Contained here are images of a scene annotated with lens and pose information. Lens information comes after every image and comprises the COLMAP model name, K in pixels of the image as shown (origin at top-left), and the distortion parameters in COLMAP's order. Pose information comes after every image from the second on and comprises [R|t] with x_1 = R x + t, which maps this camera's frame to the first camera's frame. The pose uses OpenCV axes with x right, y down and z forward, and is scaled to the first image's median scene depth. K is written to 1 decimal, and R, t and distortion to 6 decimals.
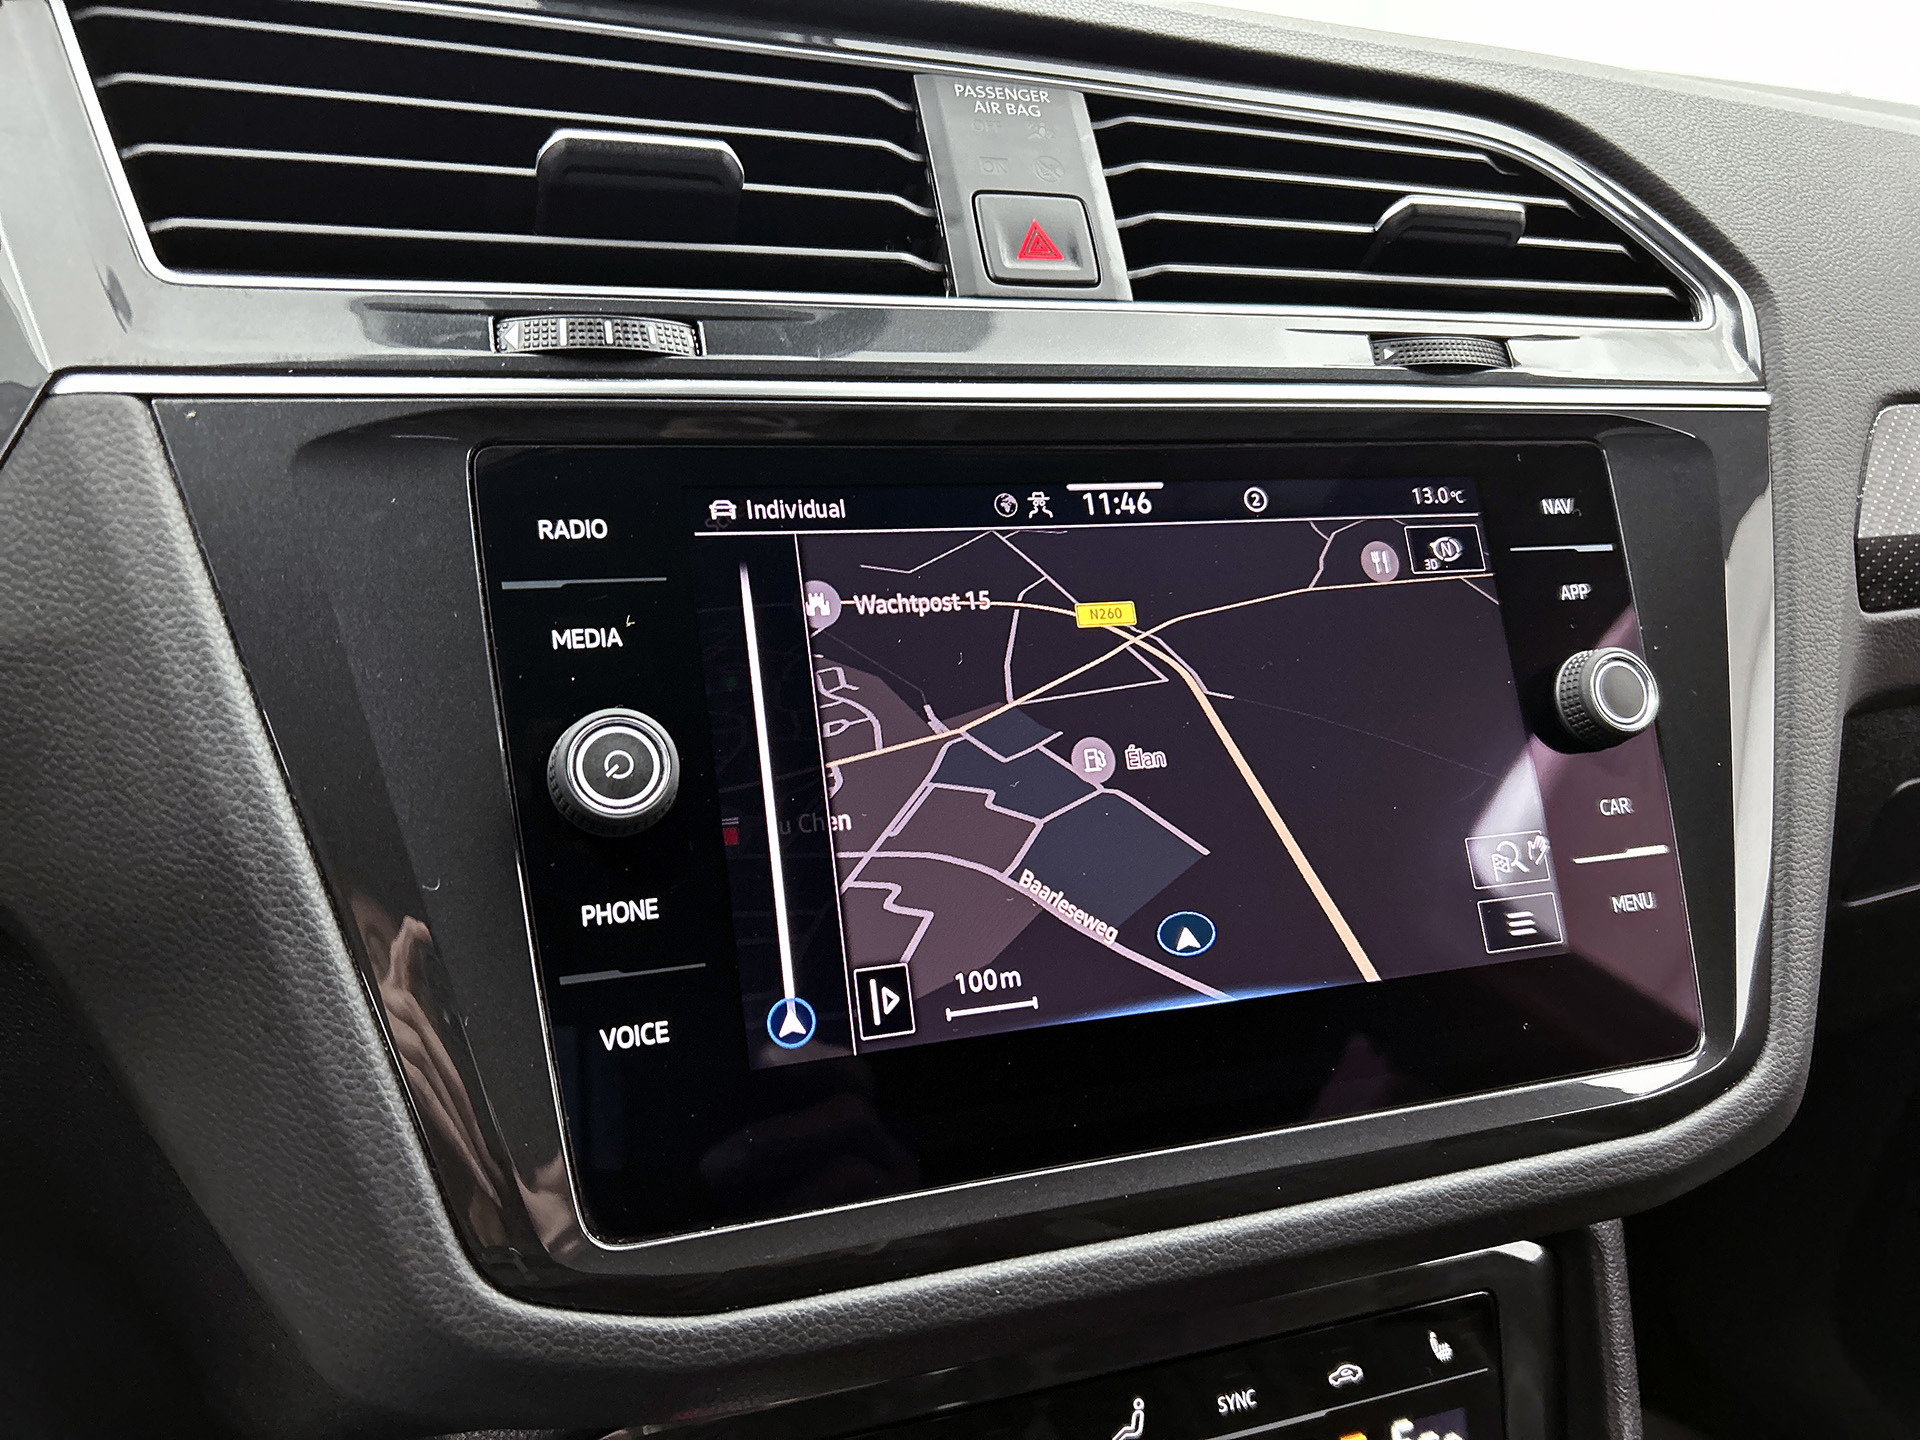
lens RADIAL K [[1448.6, 0, 971.4], [0, 1448.6, 735.9], [0, 0, 1]] dist [0.009197, -0.026218]
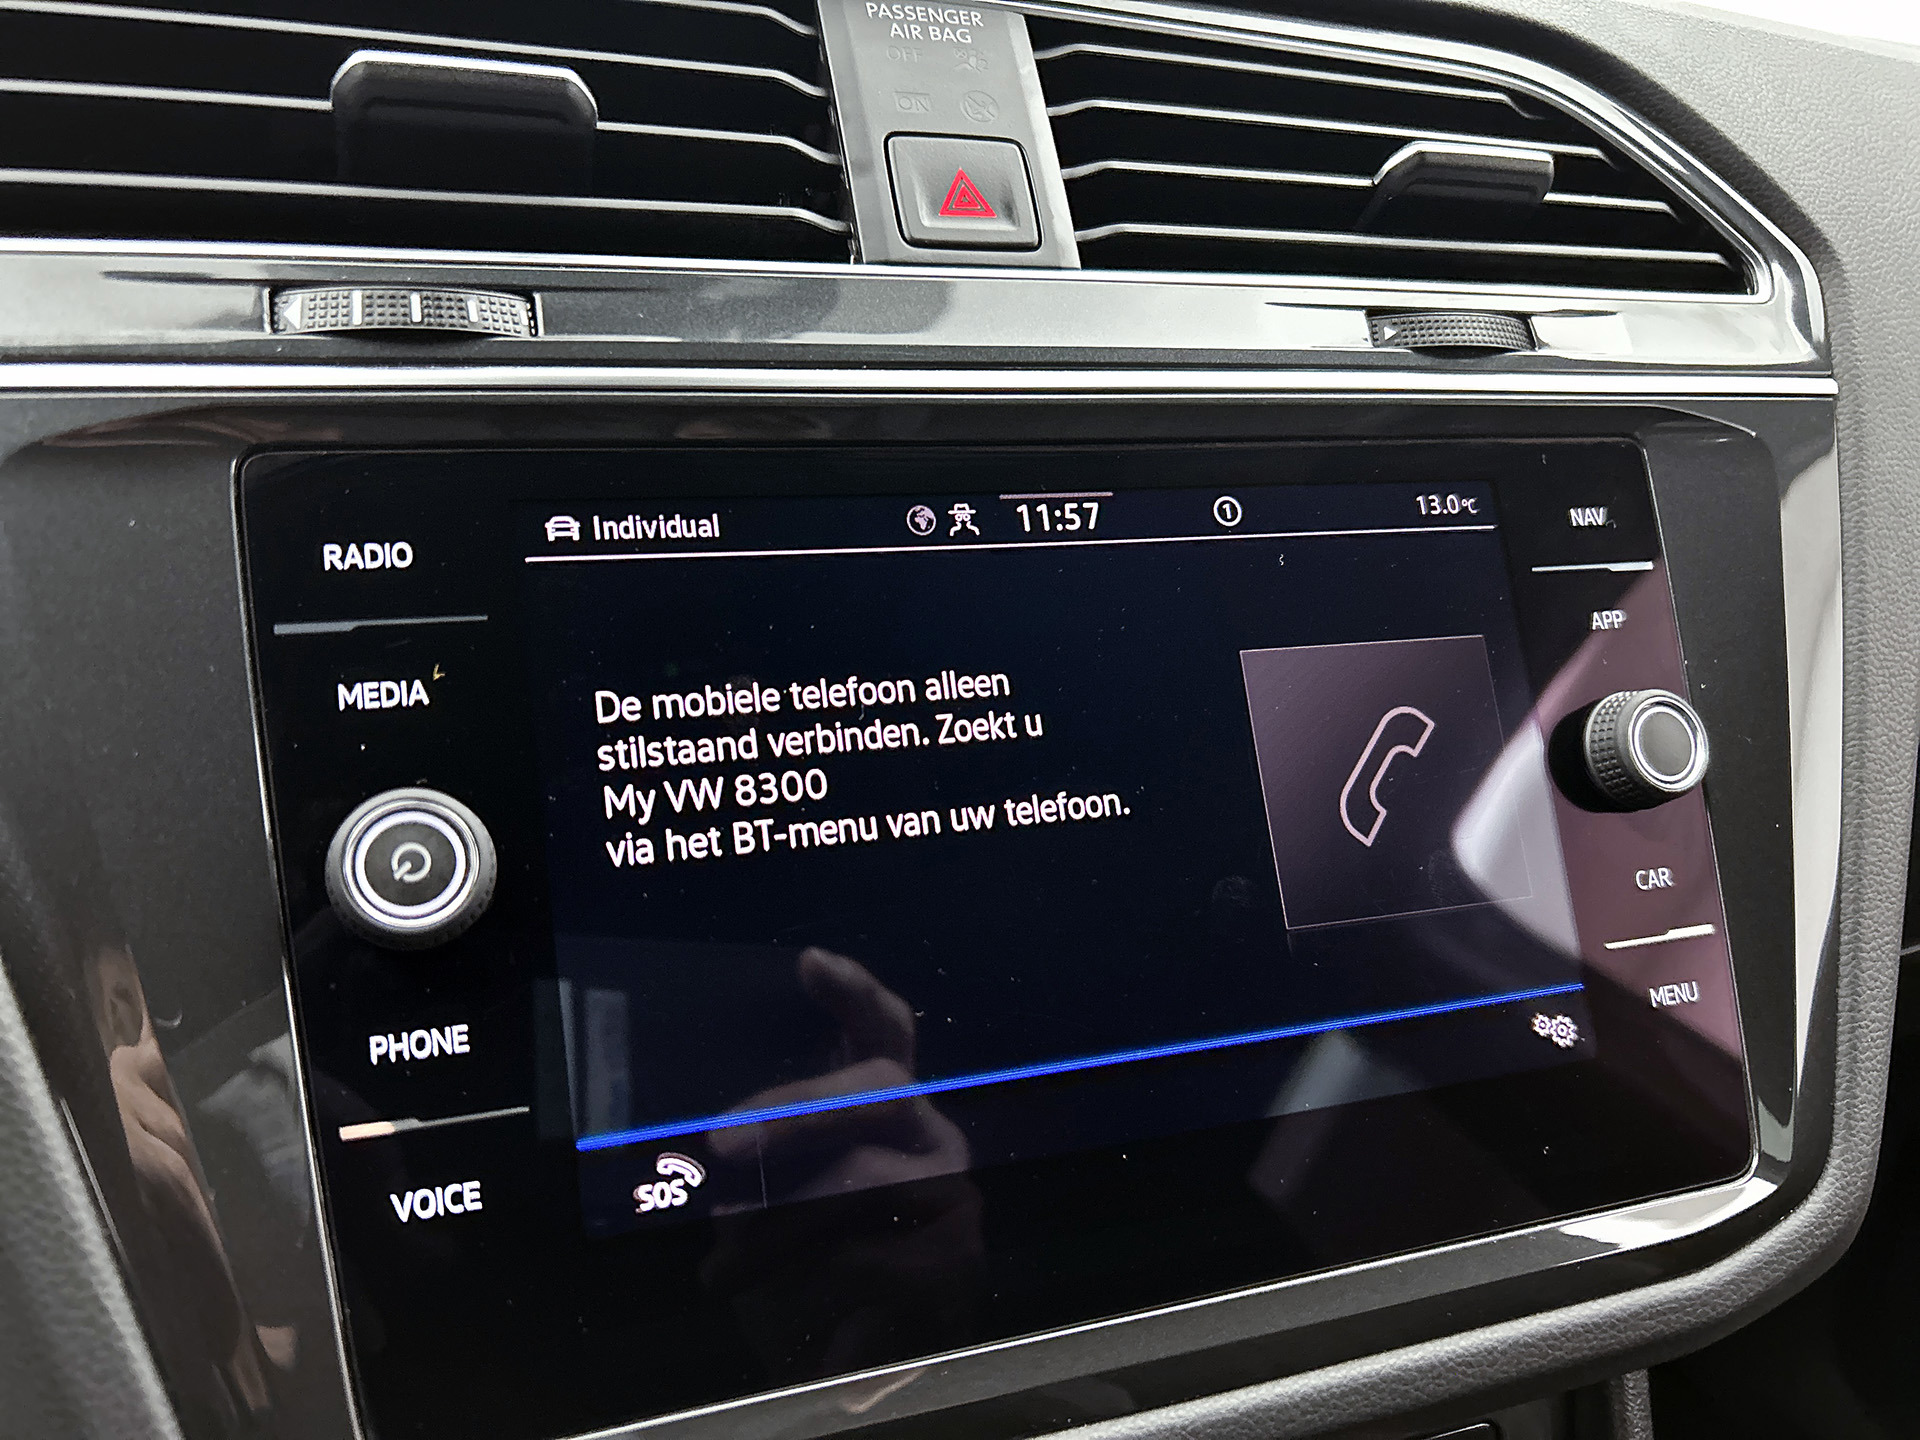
lens RADIAL K [[1448.6, 0, 949.6], [0, 1448.6, 732.2], [0, 0, 1]] dist [0.009197, -0.026218]
pose [[0.999991, 0.004231, -0.000691, 0.040717], [-0.004213, 0.999692, 0.024468, -0.059651], [0.000794, -0.024465, 0.999700, 0.179636]]
